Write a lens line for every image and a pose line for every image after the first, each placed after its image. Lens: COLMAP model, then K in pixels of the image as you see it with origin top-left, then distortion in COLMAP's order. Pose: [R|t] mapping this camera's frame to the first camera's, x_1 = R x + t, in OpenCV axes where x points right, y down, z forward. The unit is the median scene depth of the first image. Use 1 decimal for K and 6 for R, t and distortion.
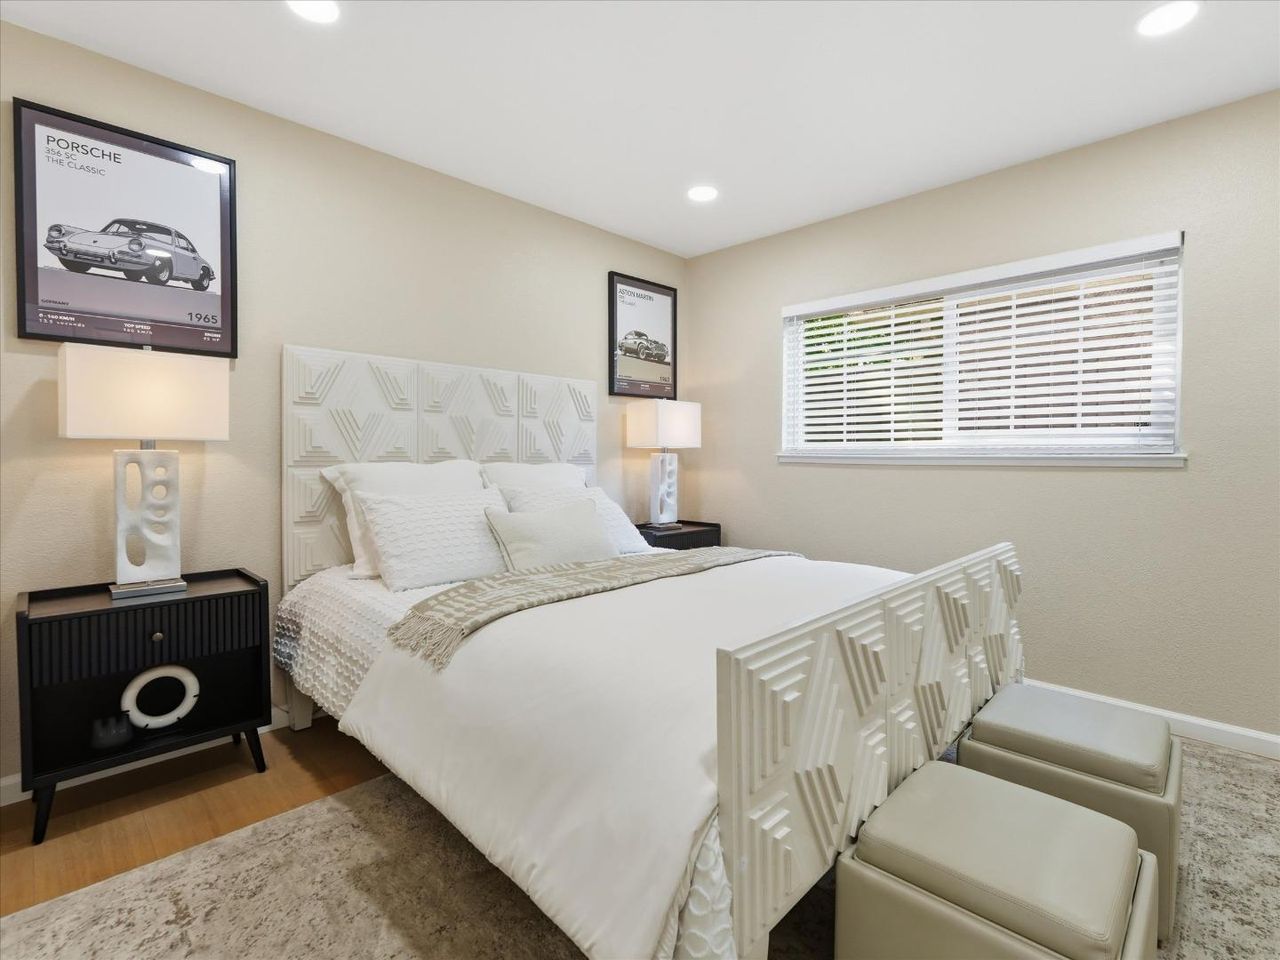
lens RADIAL K [[594.7, 0, 638.2], [0, 594.7, 490.7], [0, 0, 1]] dist [-0.000951, 0.000200]
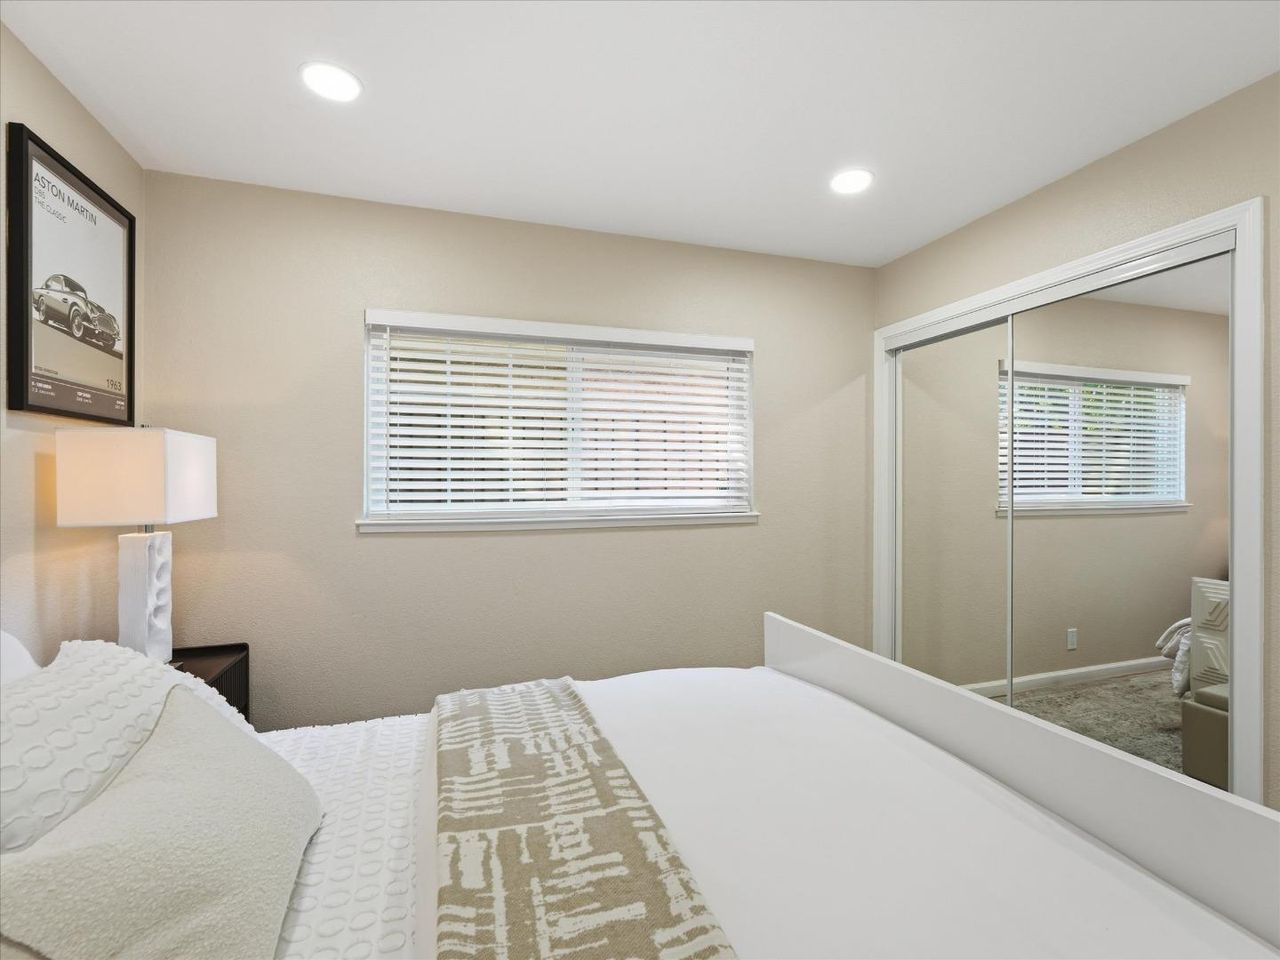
lens RADIAL K [[594.7, 0, 638.2], [0, 594.7, 490.7], [0, 0, 1]] dist [-0.000951, 0.000200]
pose [[0.463053, -0.018119, 0.886146, -0.211532], [0.057340, 0.998309, -0.009551, -0.069932], [-0.884474, 0.055234, 0.463309, 0.394163]]
